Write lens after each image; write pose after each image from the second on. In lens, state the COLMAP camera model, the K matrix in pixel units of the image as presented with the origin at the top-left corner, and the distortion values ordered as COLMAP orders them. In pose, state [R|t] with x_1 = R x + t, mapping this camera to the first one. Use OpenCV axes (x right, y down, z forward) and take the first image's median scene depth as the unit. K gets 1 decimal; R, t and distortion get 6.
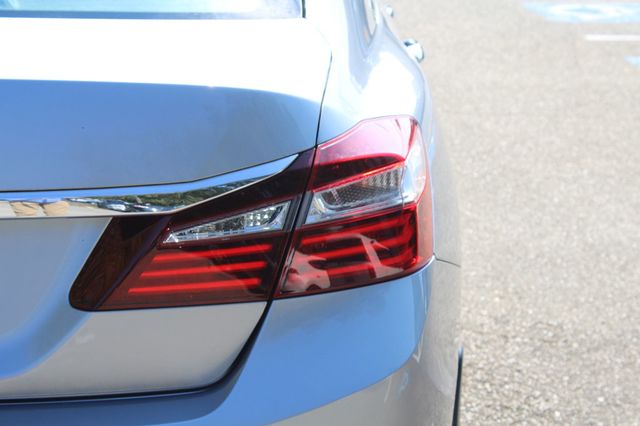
lens RADIAL K [[1597.4, 0, 320.4], [0, 1597.4, 213.4], [0, 0, 1]] dist [0.079077, 0.000000]
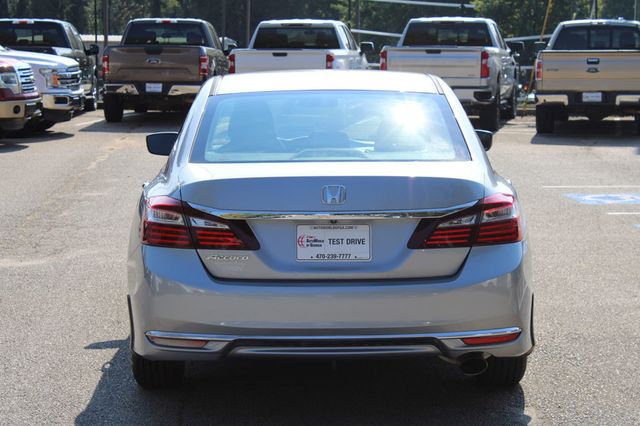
lens RADIAL K [[1597.4, 0, 319.1], [0, 1597.4, 212.4], [0, 0, 1]] dist [0.079077, 0.000000]
pose [[0.999304, -0.021361, -0.030587, -0.170027], [0.016910, 0.990144, -0.139031, 0.306672], [0.033256, 0.138417, 0.989816, -1.533919]]
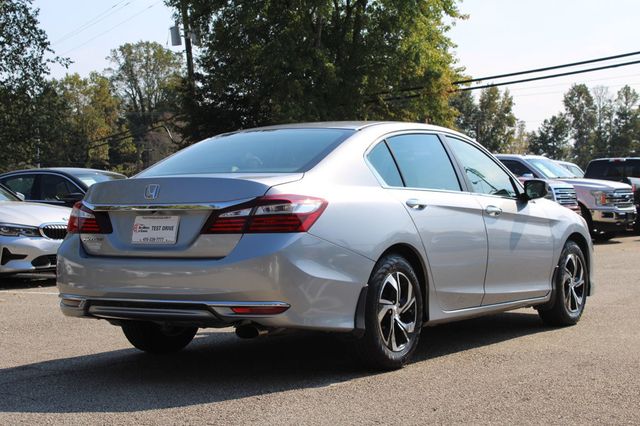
lens RADIAL K [[1199.0, 0, 320.0], [0, 1199.0, 212.1], [0, 0, 1]] dist [0.016500, 0.000000]
pose [[0.805253, -0.030624, -0.592139, 1.344147], [-0.117318, 0.970693, -0.209743, 0.433367], [0.581209, 0.238365, 0.778061, -0.836574]]
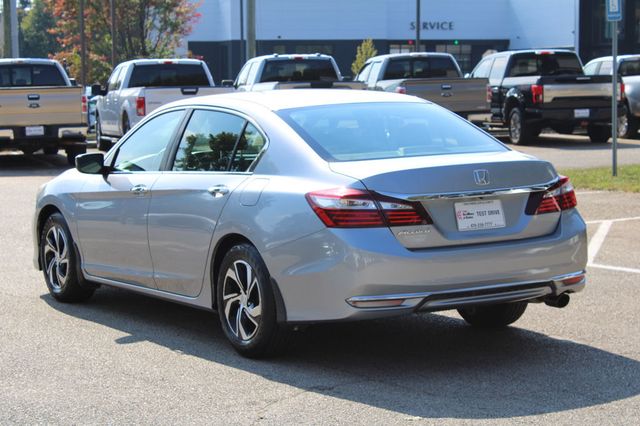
lens RADIAL K [[1597.4, 0, 320.0], [0, 1597.4, 213.2], [0, 0, 1]] dist [0.079077, 0.000000]
pose [[0.884452, -0.088241, 0.458212, -1.825100], [0.159803, 0.979858, -0.119756, 0.335795], [-0.438415, 0.179142, 0.880739, -1.734442]]
